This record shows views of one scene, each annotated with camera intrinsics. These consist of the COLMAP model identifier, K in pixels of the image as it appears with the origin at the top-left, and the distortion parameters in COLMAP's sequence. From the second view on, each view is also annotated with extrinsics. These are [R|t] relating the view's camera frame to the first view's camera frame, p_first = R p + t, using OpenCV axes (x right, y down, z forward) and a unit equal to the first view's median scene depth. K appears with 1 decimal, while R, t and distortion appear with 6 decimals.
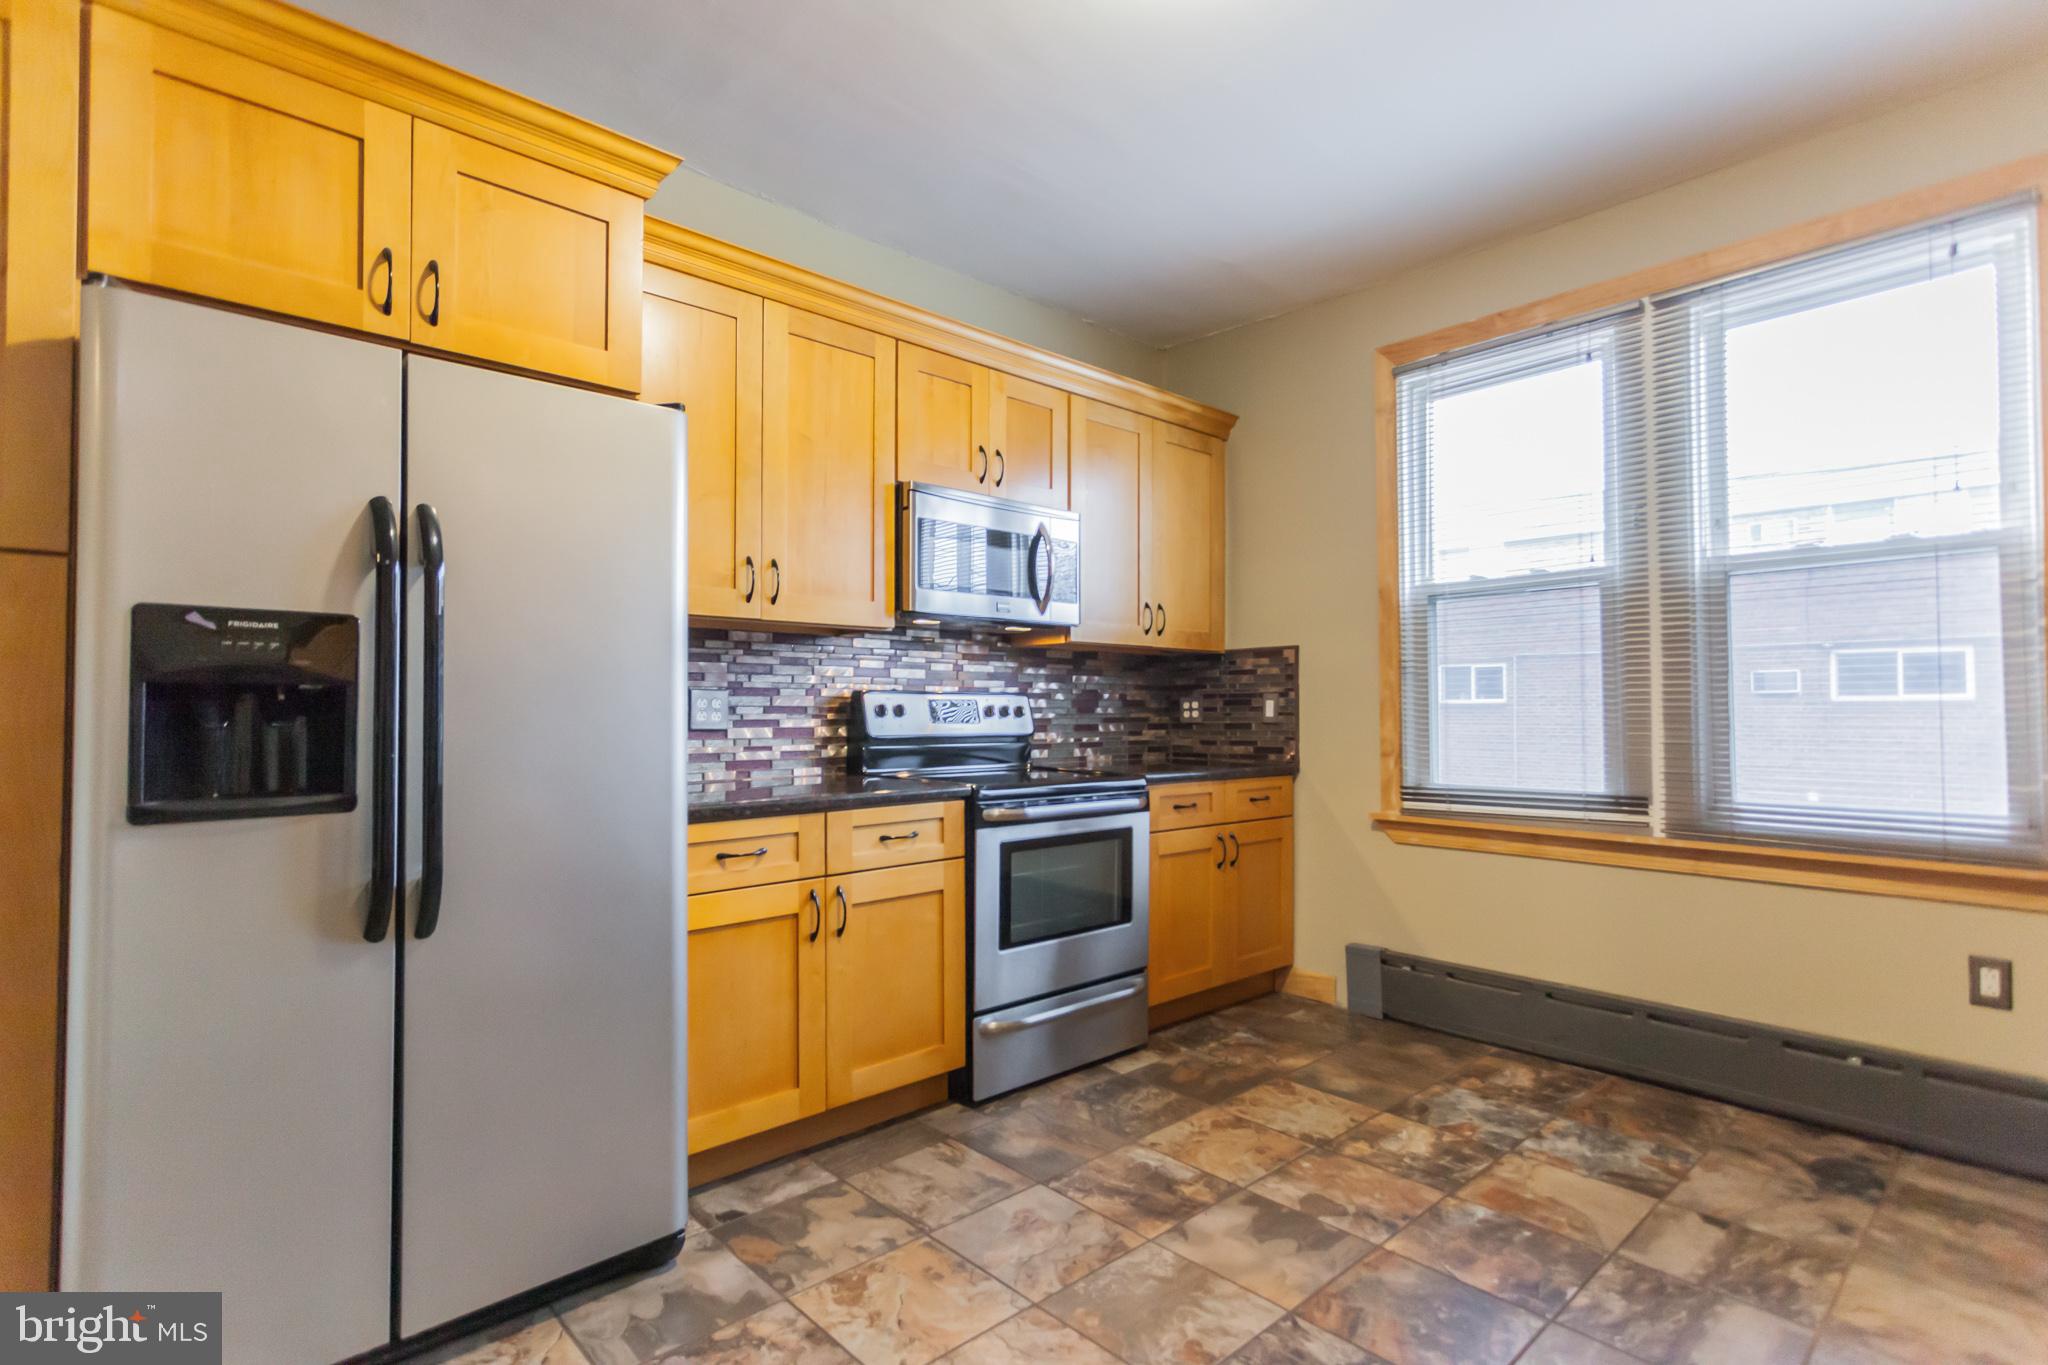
lens RADIAL K [[1002.9, 0, 1006.2], [0, 1002.9, 690.4], [0, 0, 1]] dist [0.004373, 0.001142]
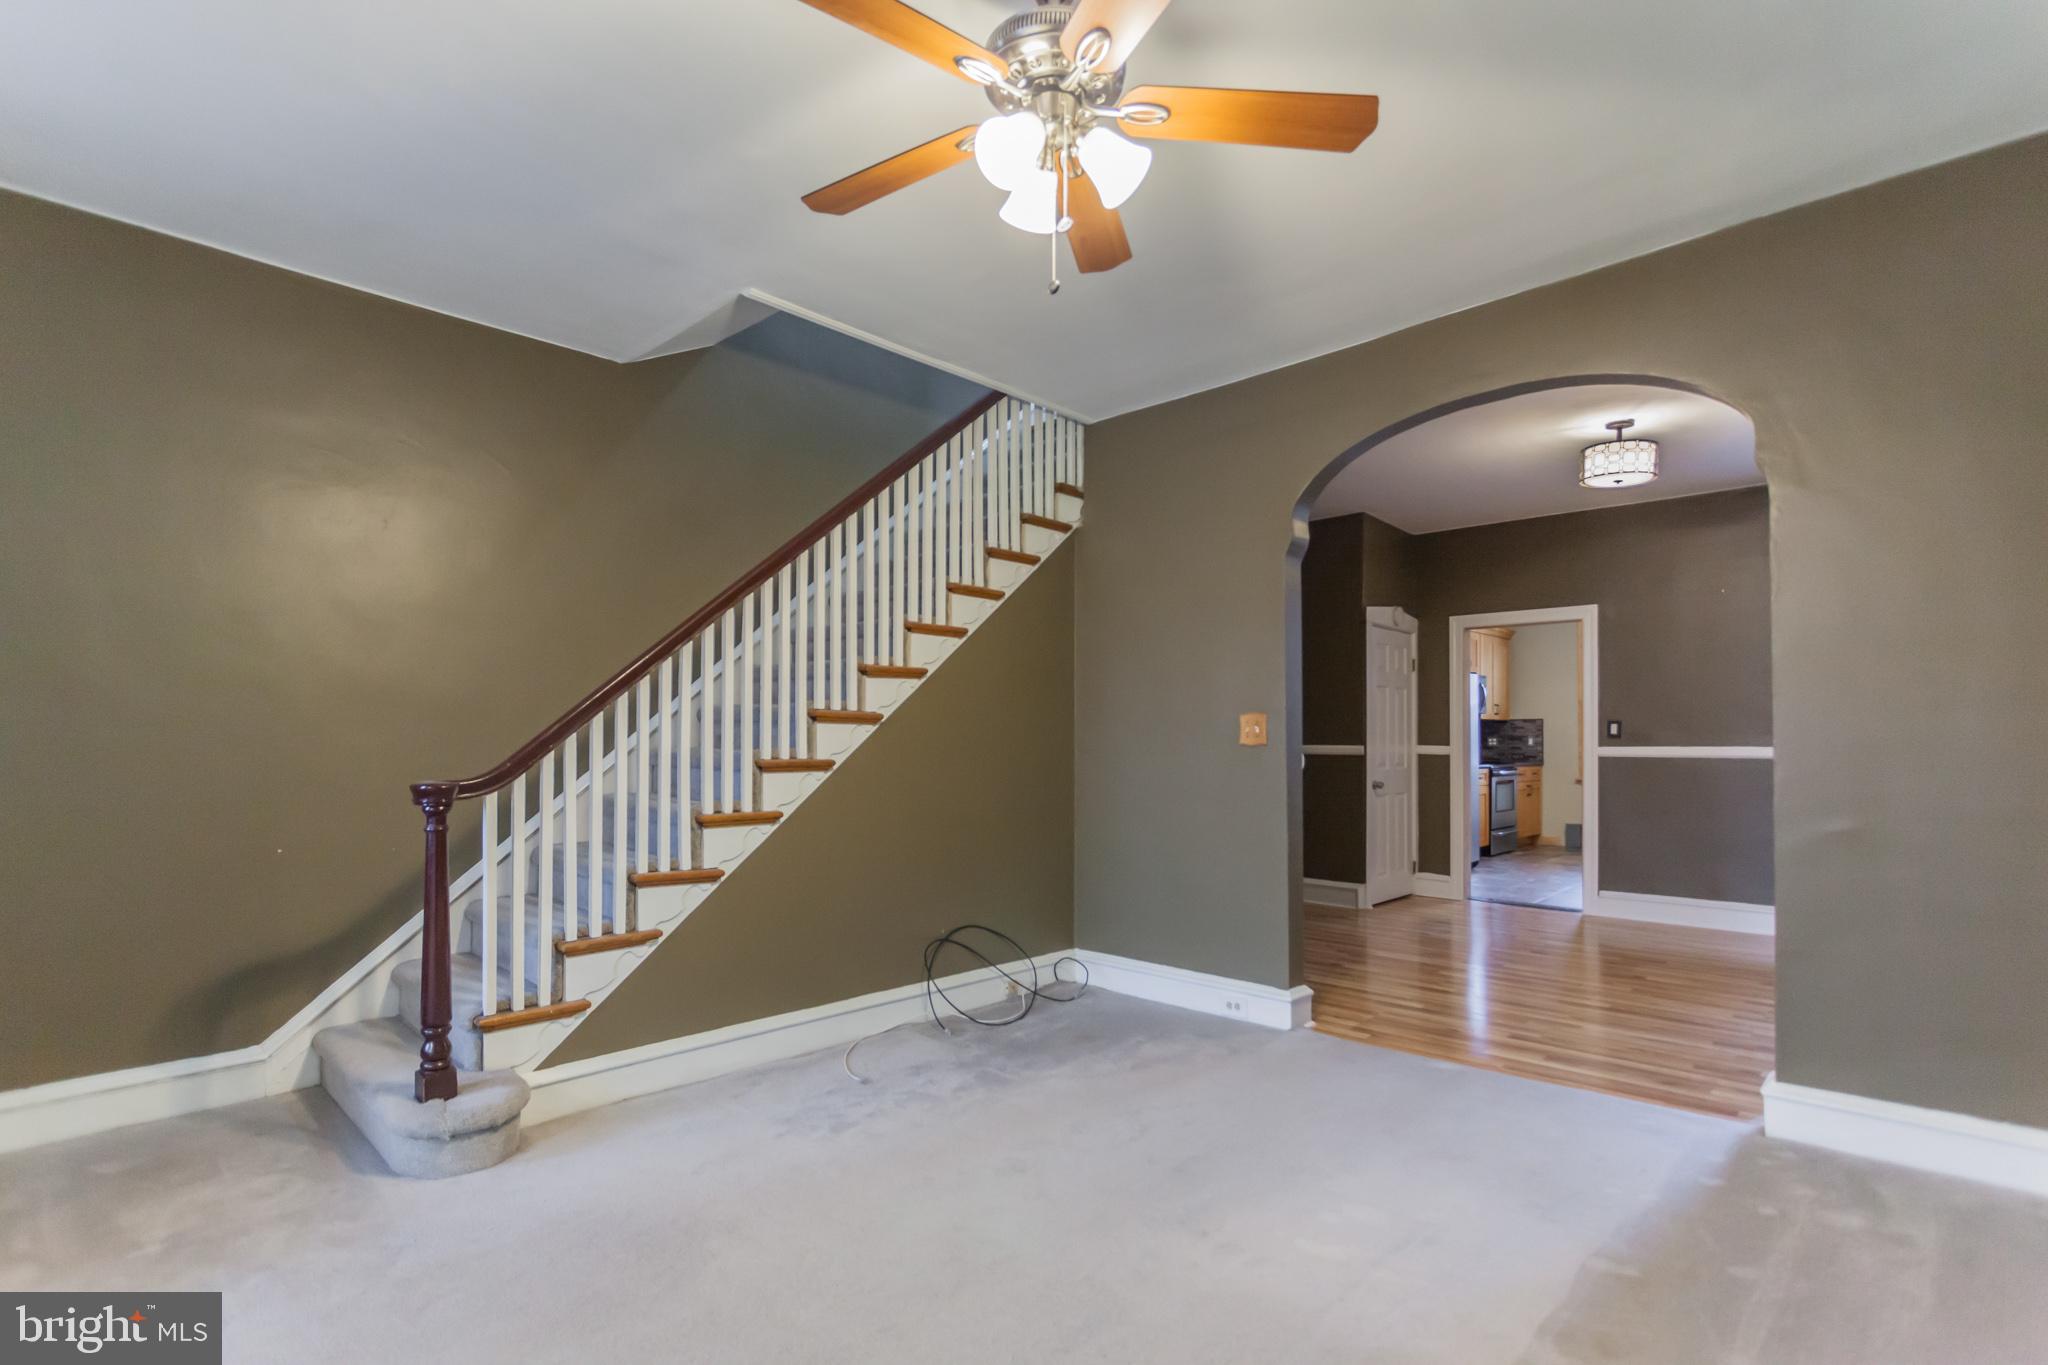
lens RADIAL K [[977.2, 0, 973.8], [0, 977.2, 714.4], [0, 0, 1]] dist [0.001128, 0.000662]
pose [[0.997786, 0.003355, 0.066420, -2.006056], [-0.002972, 0.999978, -0.005863, -0.050295], [-0.066438, 0.005653, 0.997775, -2.194353]]
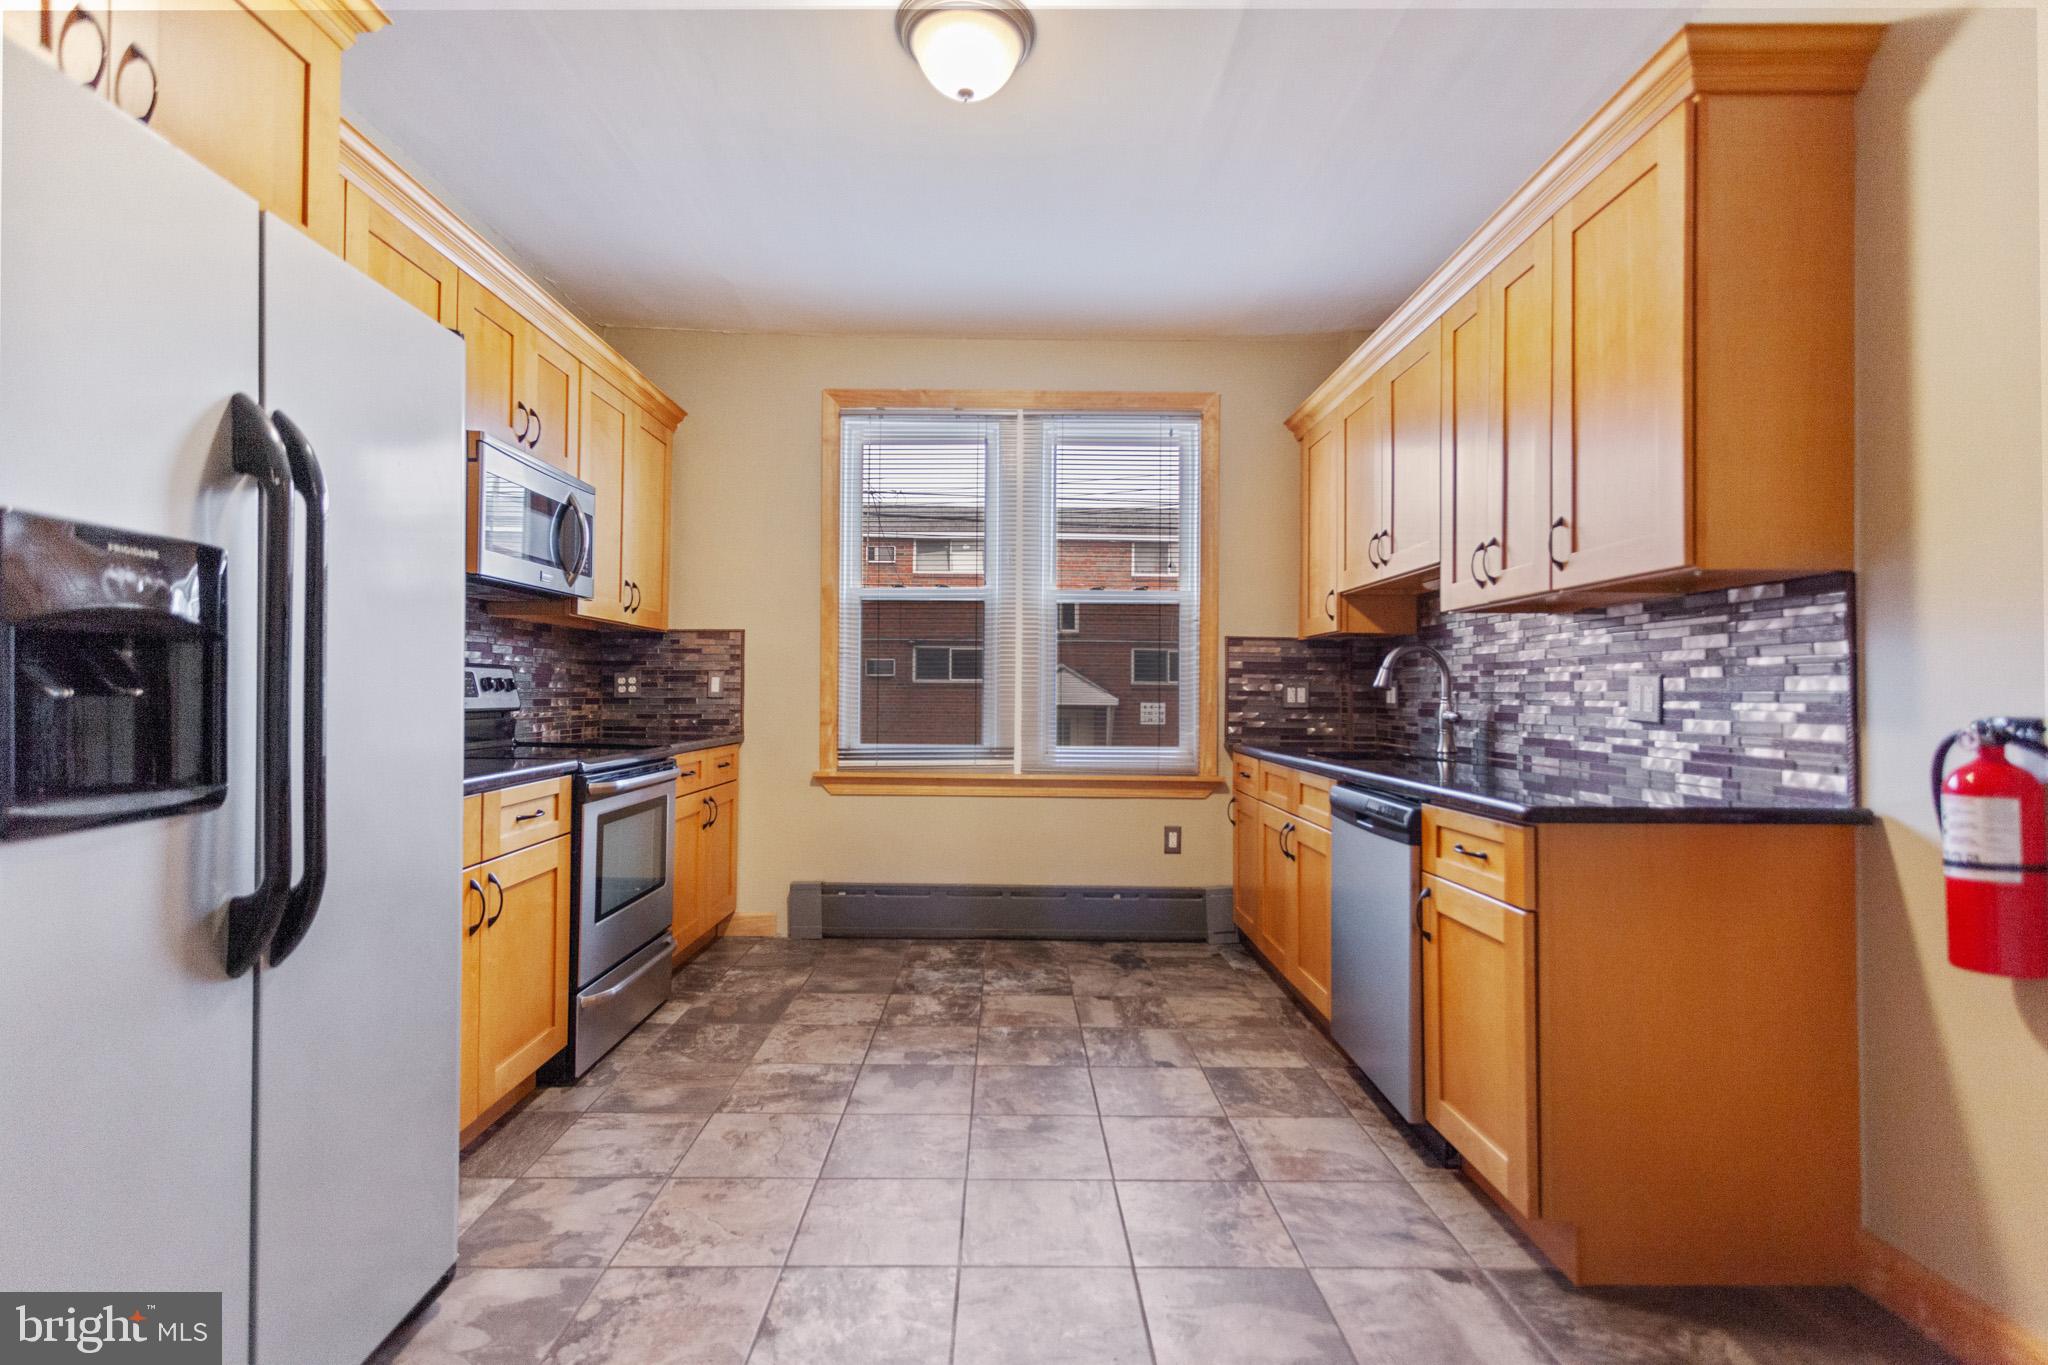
lens RADIAL K [[1002.9, 0, 1006.2], [0, 1002.9, 690.4], [0, 0, 1]] dist [0.004373, 0.001142]
pose [[0.656109, 0.007469, 0.754629, -0.507375], [-0.024290, 0.999642, 0.011226, 0.005560], [-0.754275, -0.025695, 0.656056, 0.038887]]
